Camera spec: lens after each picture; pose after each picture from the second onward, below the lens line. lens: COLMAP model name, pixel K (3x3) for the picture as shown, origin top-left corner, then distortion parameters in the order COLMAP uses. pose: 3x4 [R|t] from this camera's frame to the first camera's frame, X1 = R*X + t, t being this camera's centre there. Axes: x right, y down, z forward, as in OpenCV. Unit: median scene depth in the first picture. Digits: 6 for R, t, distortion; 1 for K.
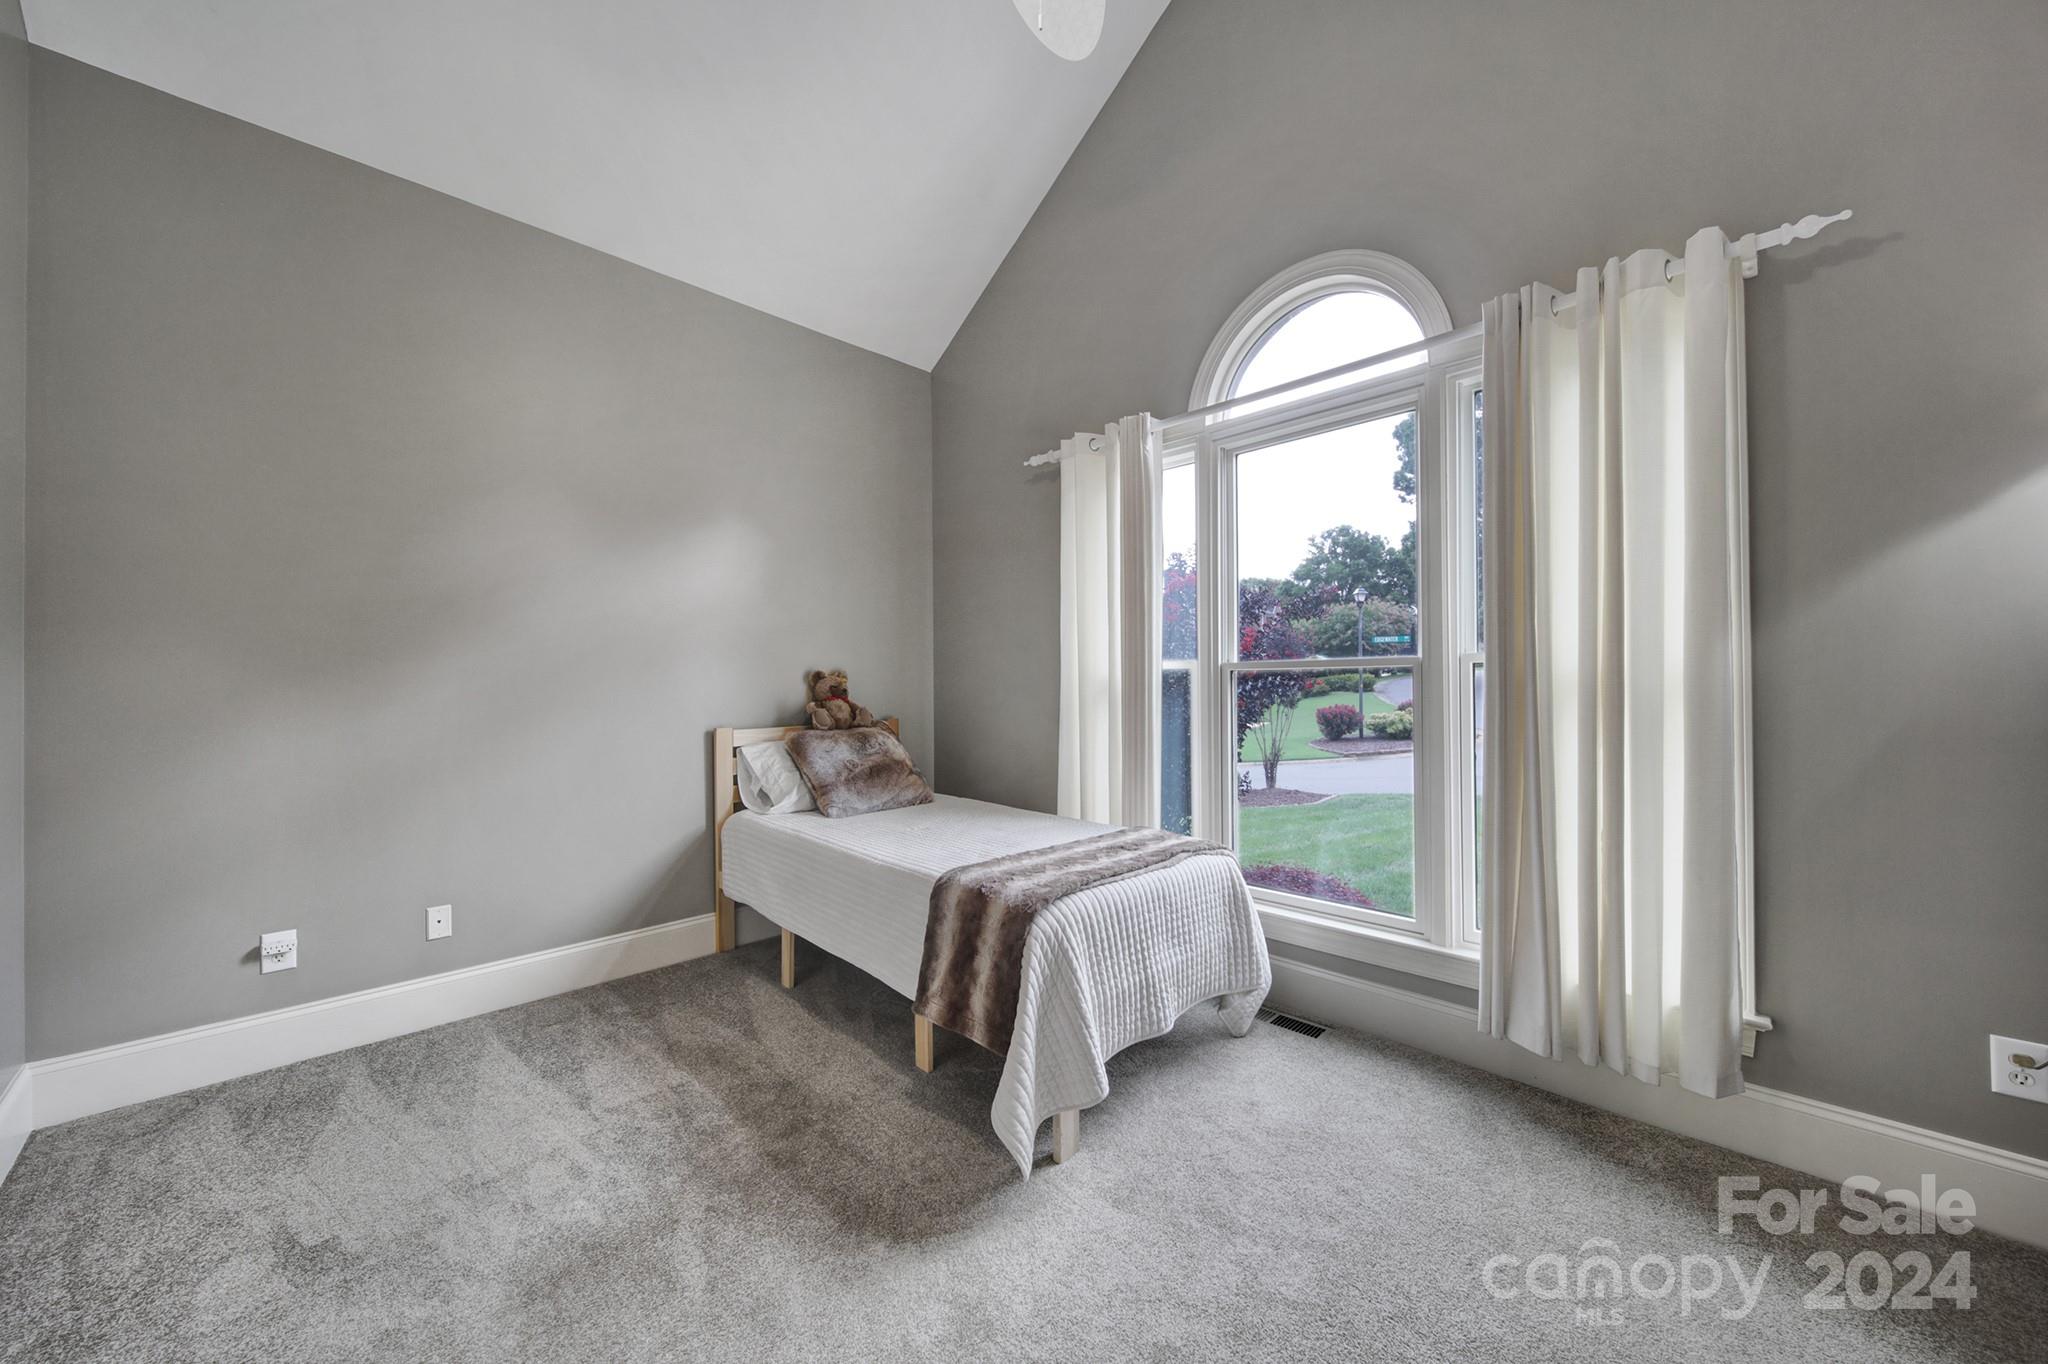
lens RADIAL K [[721.3, 0, 1018.5], [0, 721.3, 680.3], [0, 0, 1]] dist [-0.002228, -0.000293]
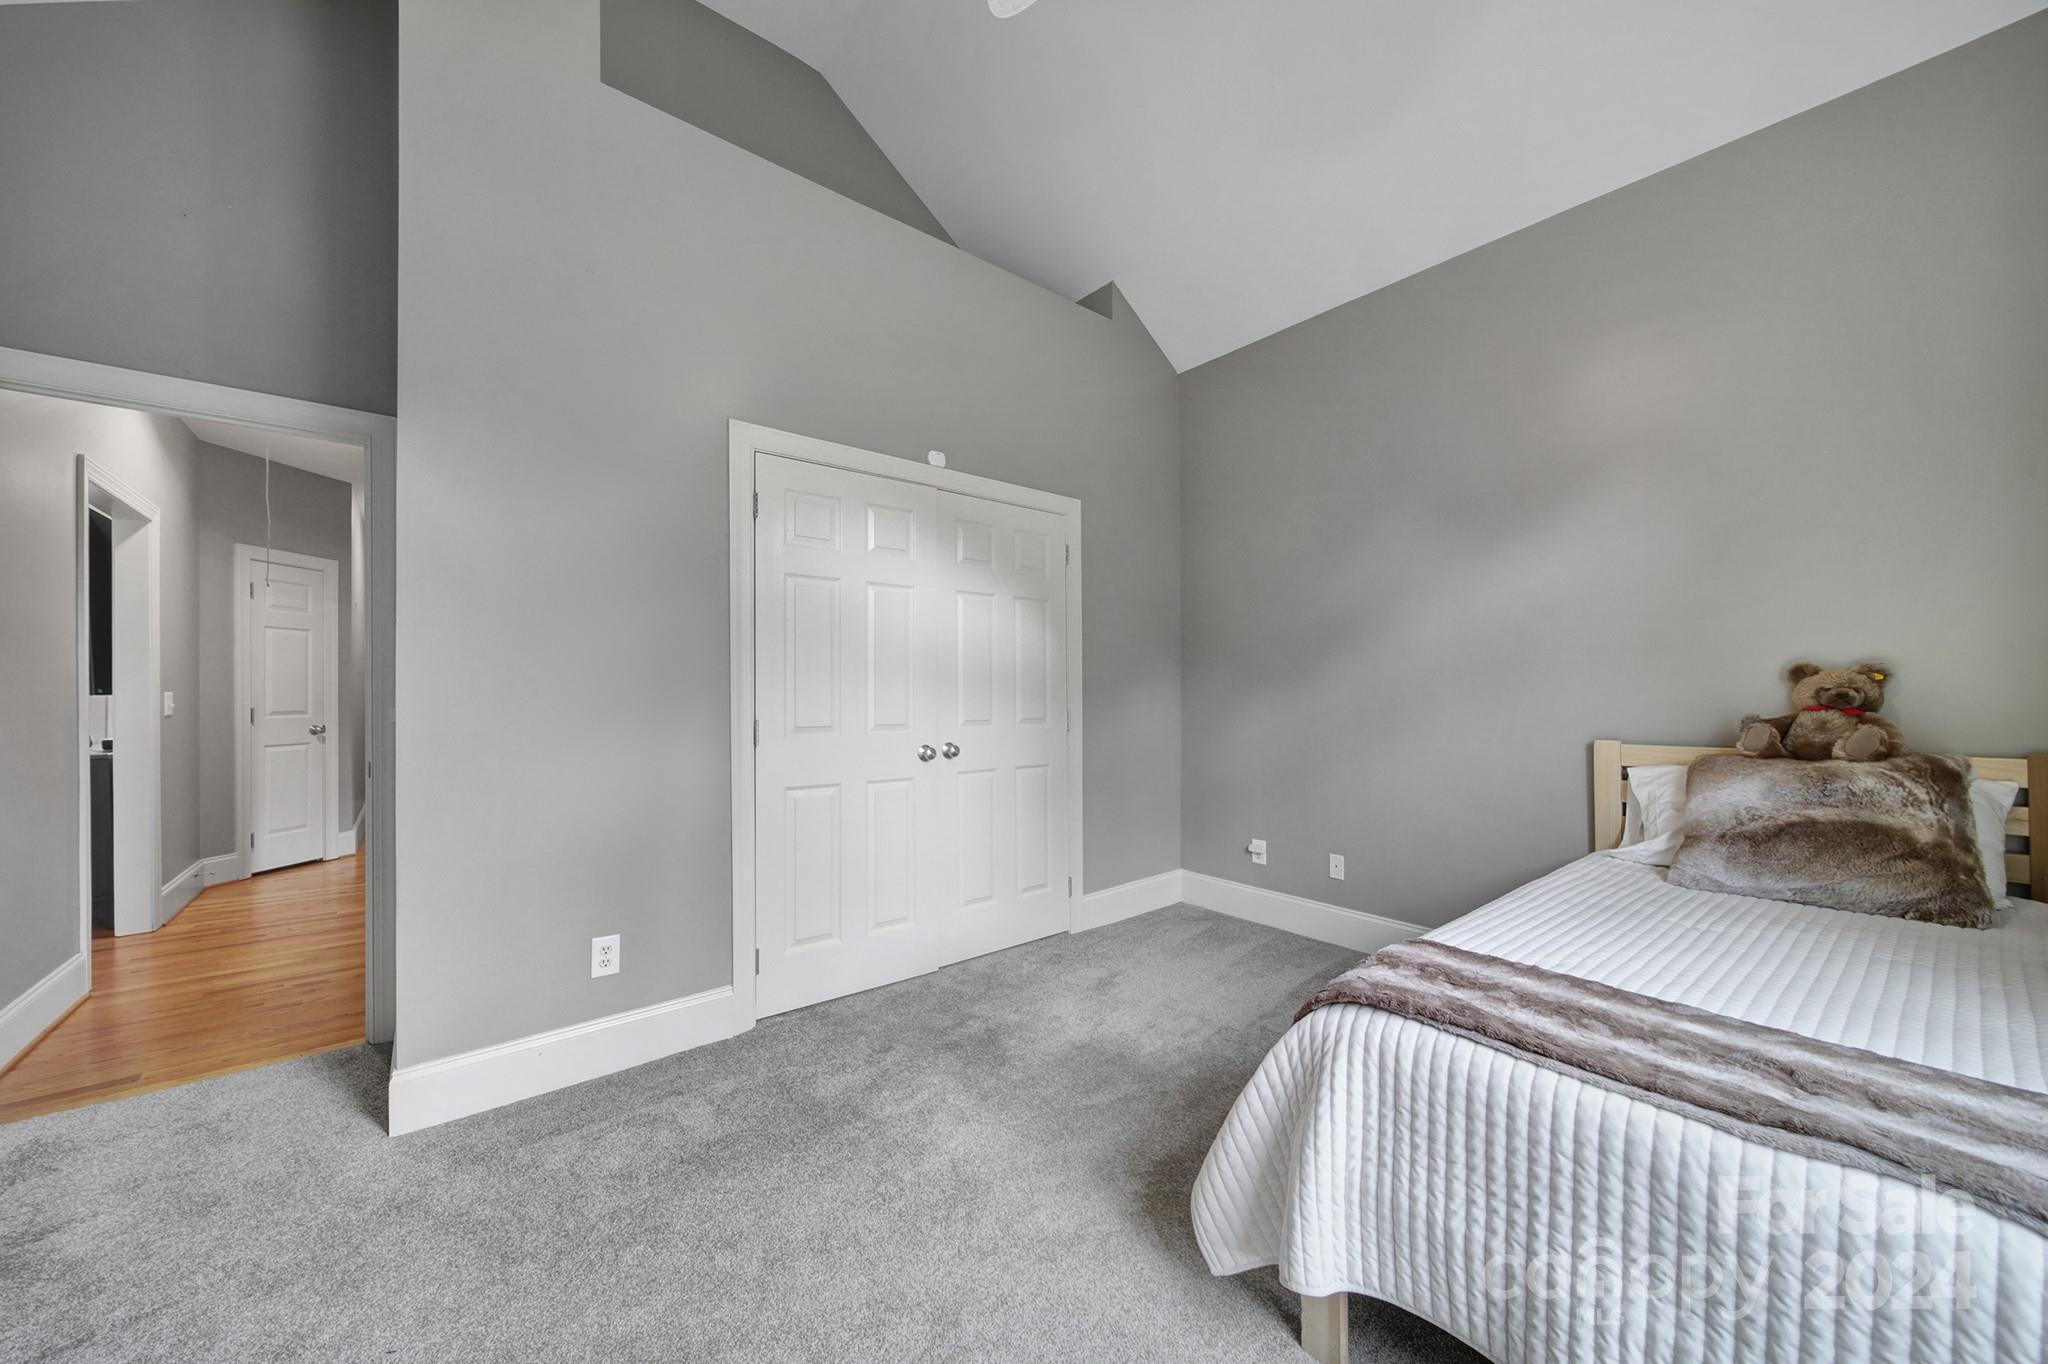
lens RADIAL K [[721.3, 0, 1018.5], [0, 721.3, 680.3], [0, 0, 1]] dist [-0.002228, -0.000293]
pose [[-0.080215, -0.005090, -0.996765, 0.633166], [0.008406, 0.999948, -0.005783, -0.002143], [0.996742, -0.008842, -0.080168, 0.605731]]
